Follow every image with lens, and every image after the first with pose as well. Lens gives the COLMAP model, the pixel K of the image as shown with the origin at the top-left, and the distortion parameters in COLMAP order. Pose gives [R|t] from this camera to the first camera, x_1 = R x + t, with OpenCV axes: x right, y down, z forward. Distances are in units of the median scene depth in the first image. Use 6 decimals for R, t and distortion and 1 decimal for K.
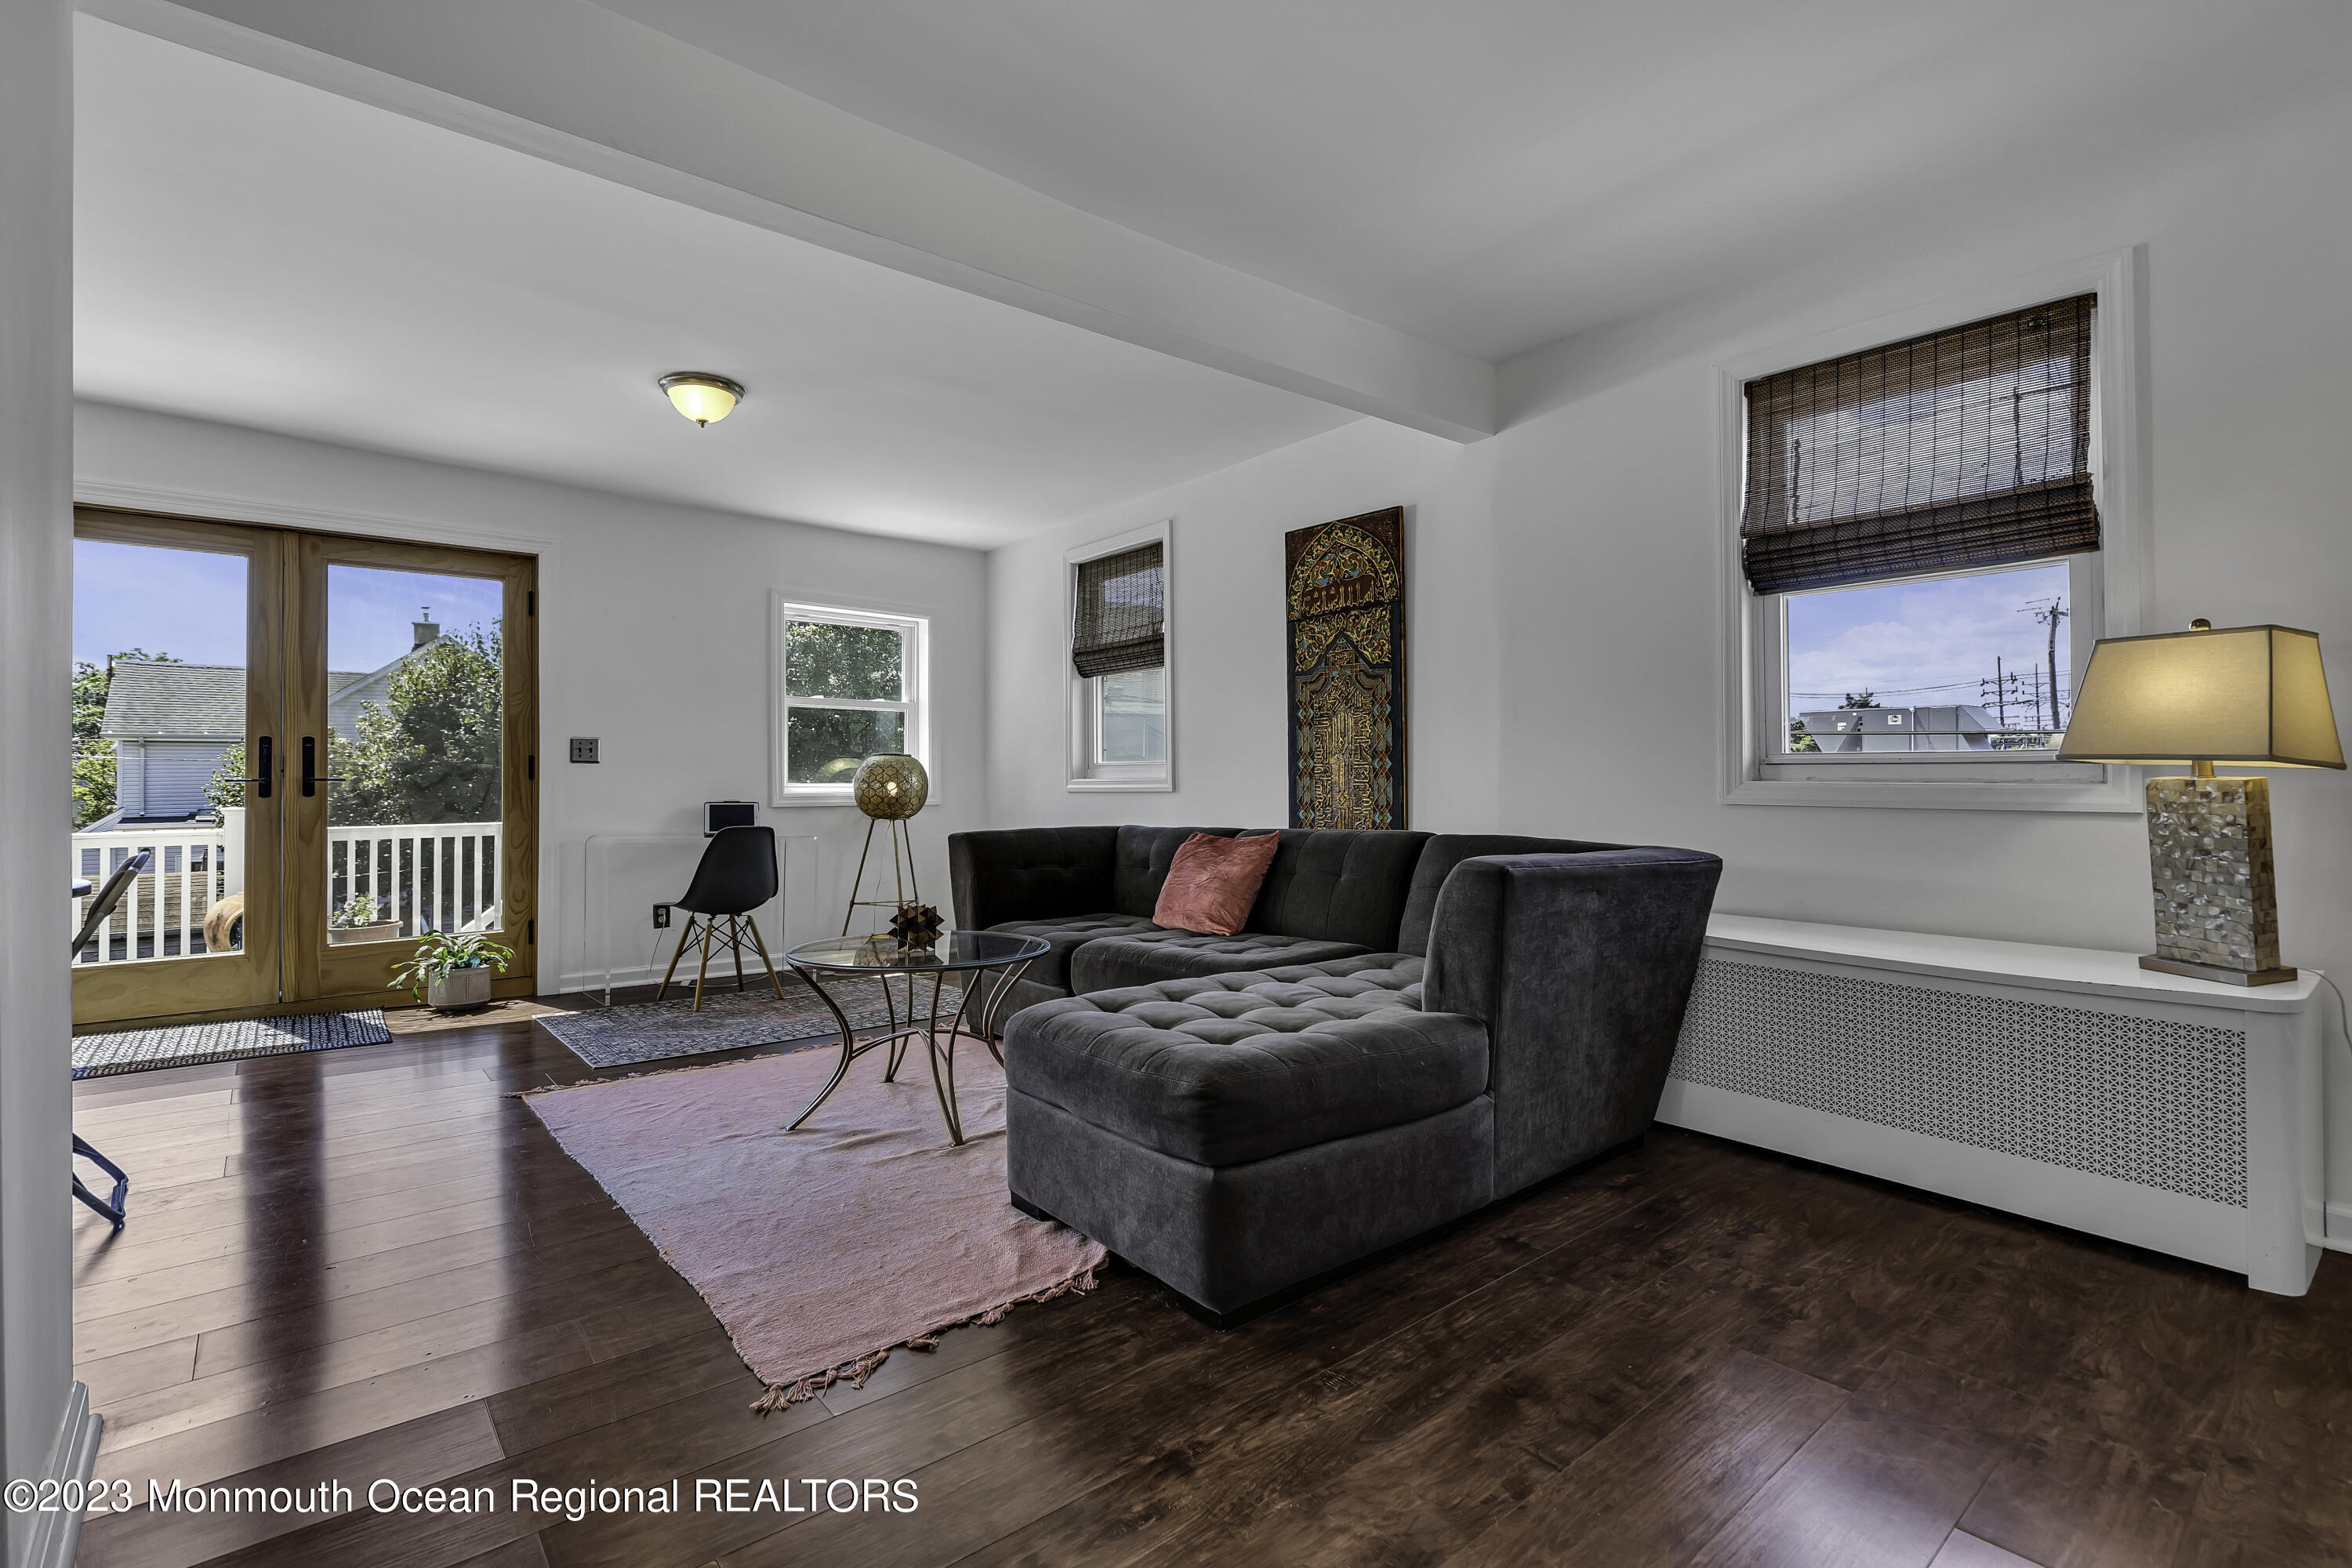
lens RADIAL K [[1065.9, 0, 1175.3], [0, 1065.9, 765.4], [0, 0, 1]] dist [-0.006904, 0.002882]
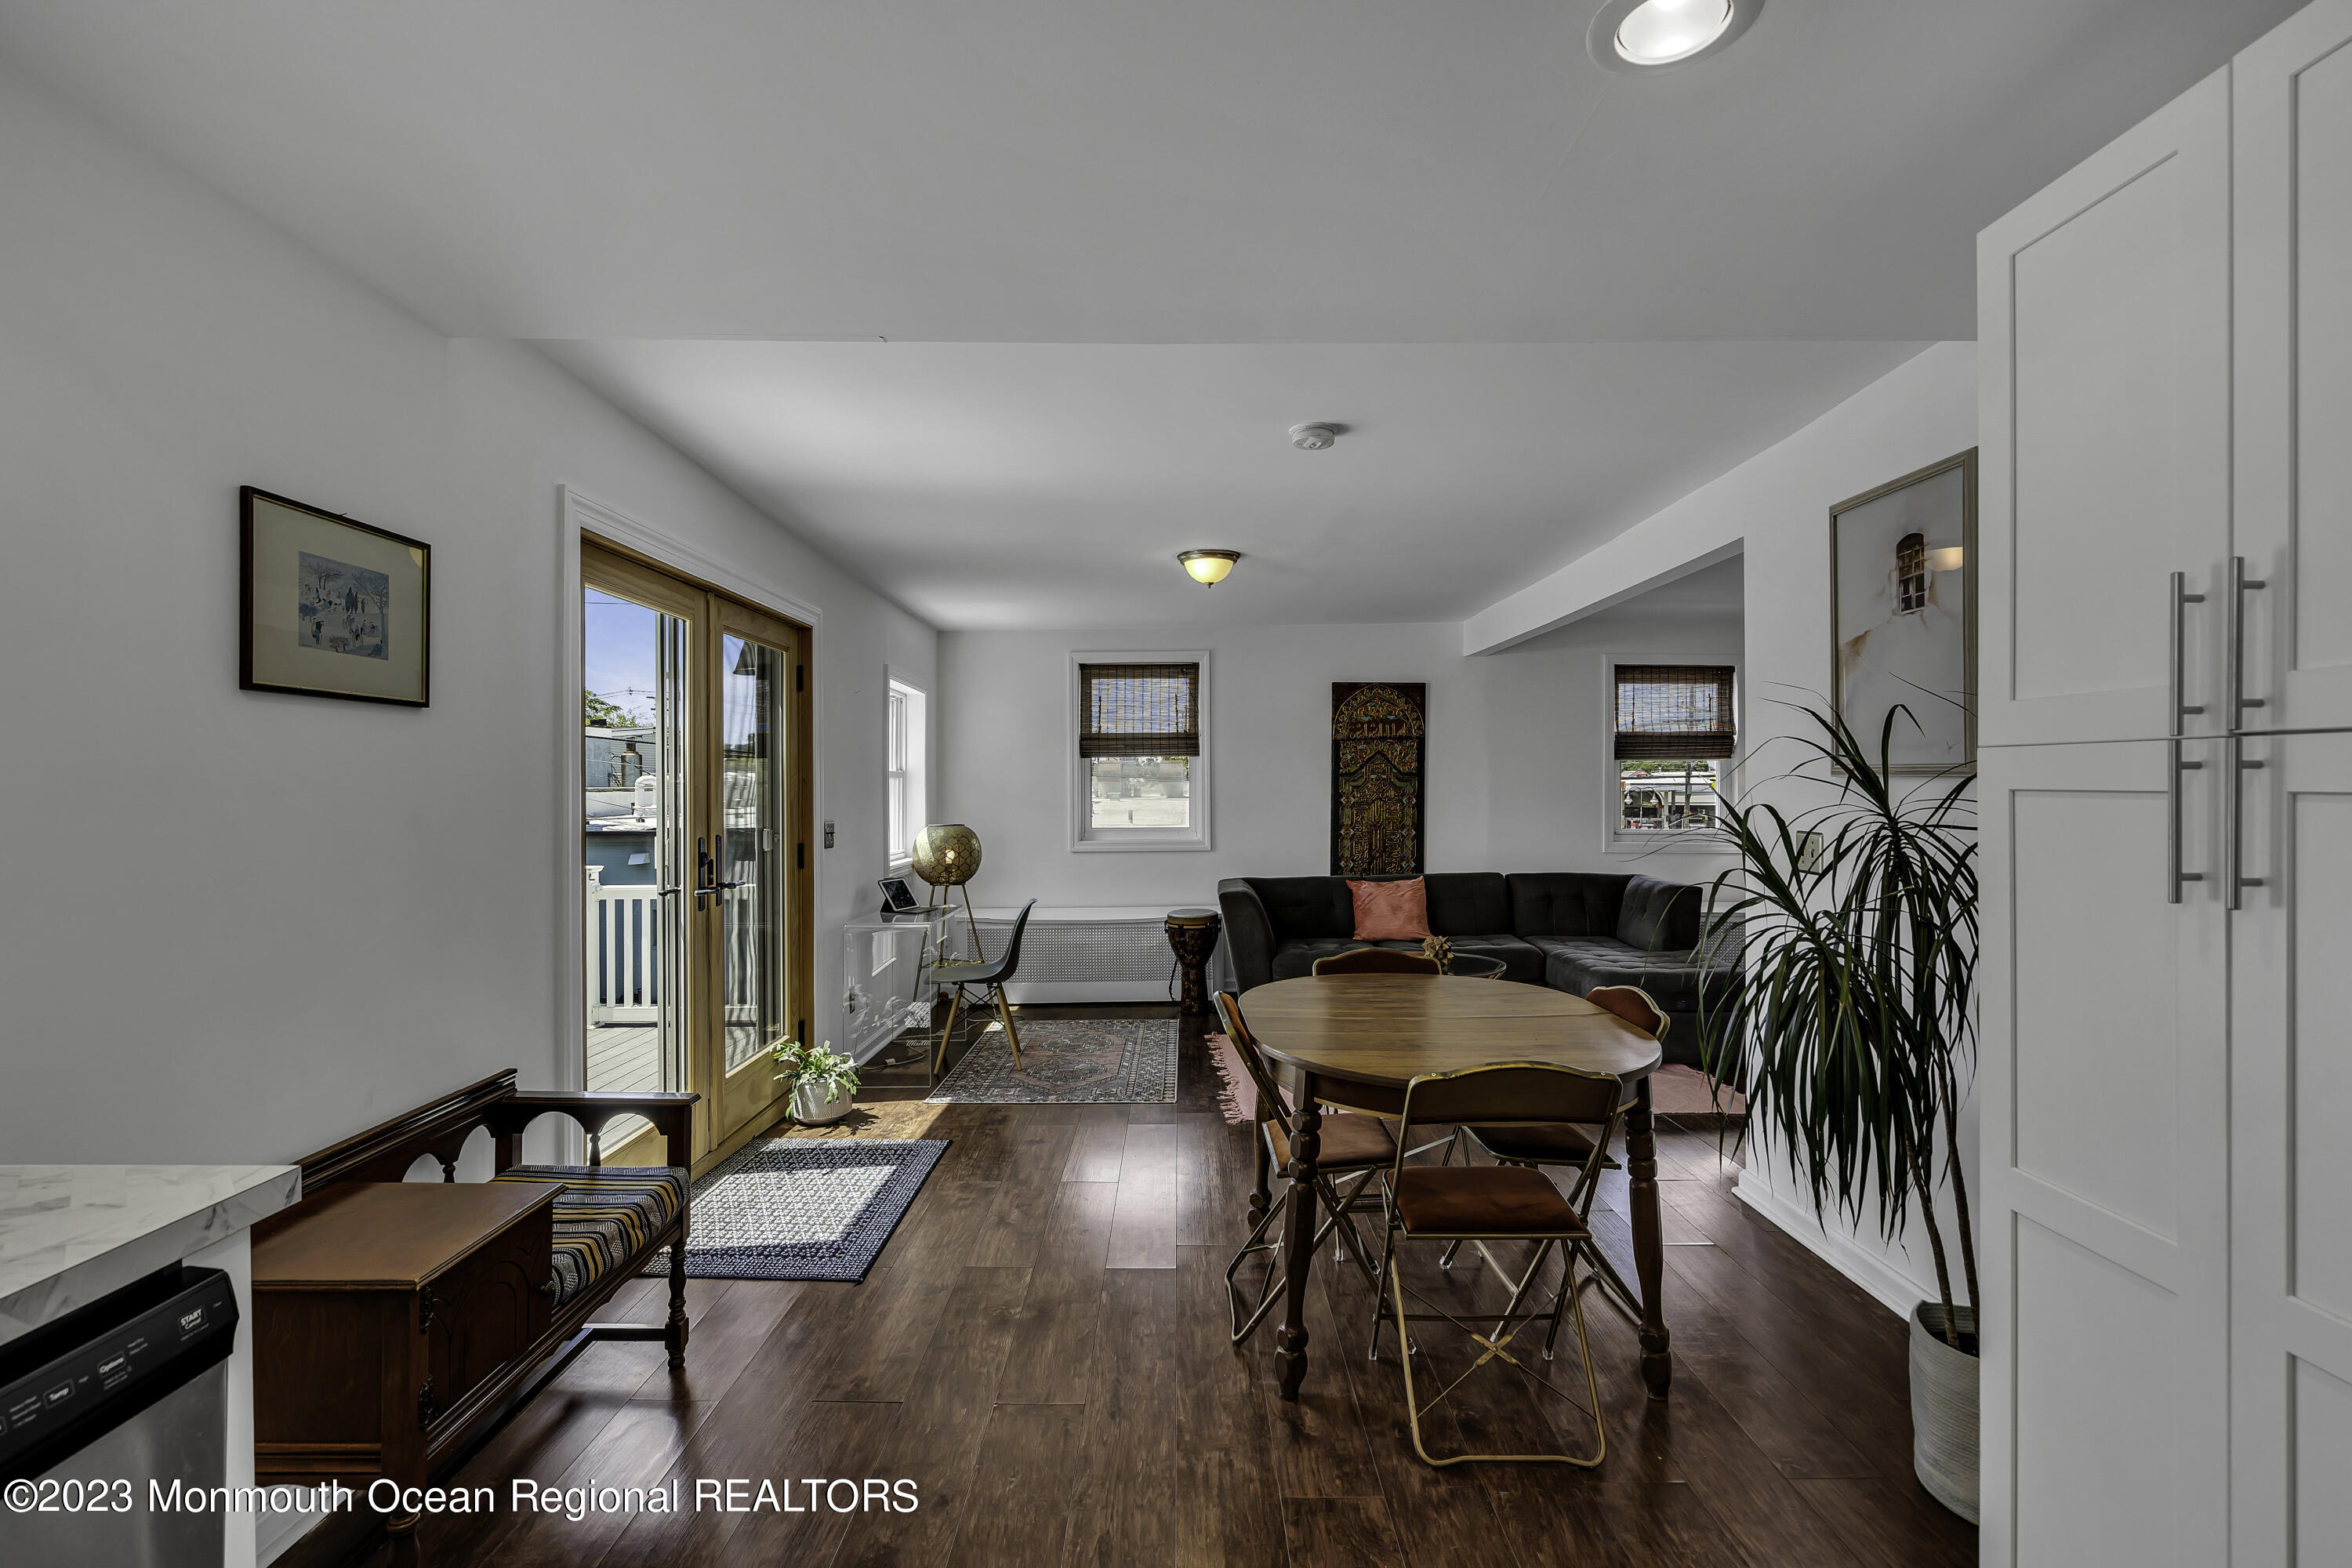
lens RADIAL K [[1065.9, 0, 1189.5], [0, 1065.9, 784.8], [0, 0, 1]] dist [-0.006904, 0.002882]
pose [[0.640553, 0.003813, 0.767904, -1.171643], [-0.008088, 0.999966, 0.001782, -0.067956], [-0.767871, -0.007352, 0.640562, 0.160122]]
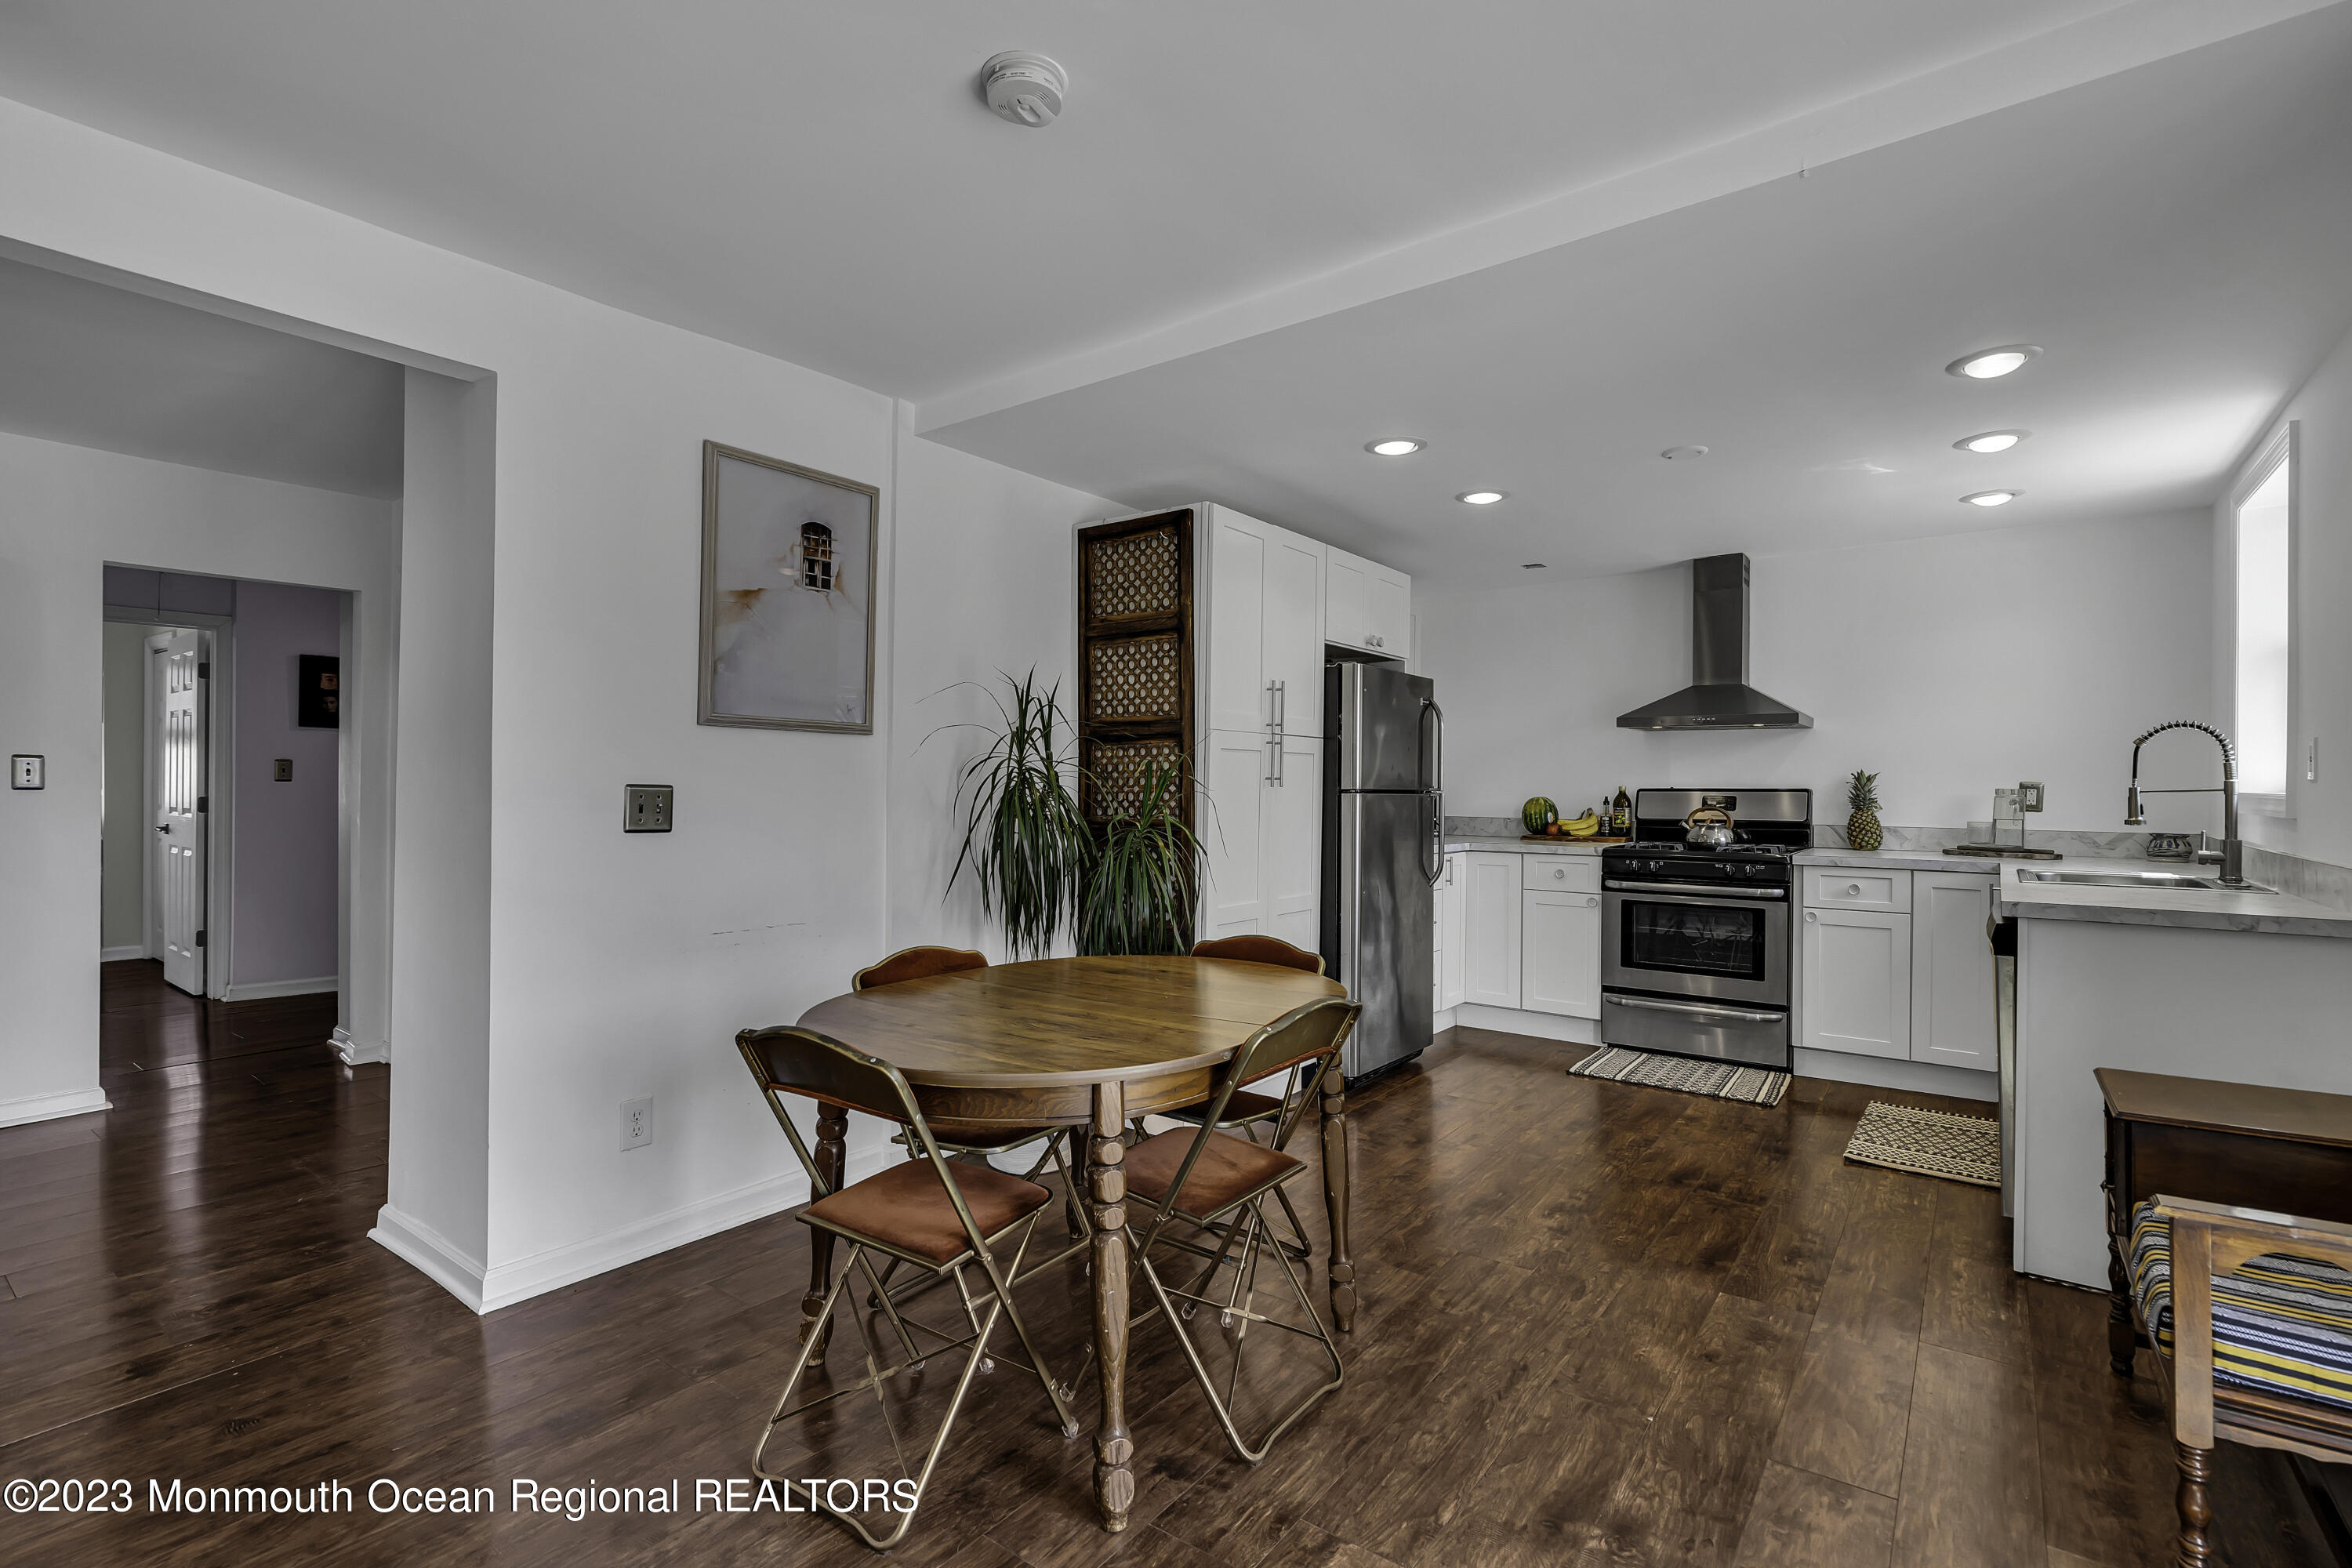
lens RADIAL K [[1065.9, 0, 1186.5], [0, 1065.9, 786.8], [0, 0, 1]] dist [-0.006904, 0.002882]
pose [[-0.976543, -0.001562, -0.215317, -0.574917], [-0.000774, 0.999993, -0.003746, -0.037240], [0.215321, -0.003491, -0.976537, 0.921777]]
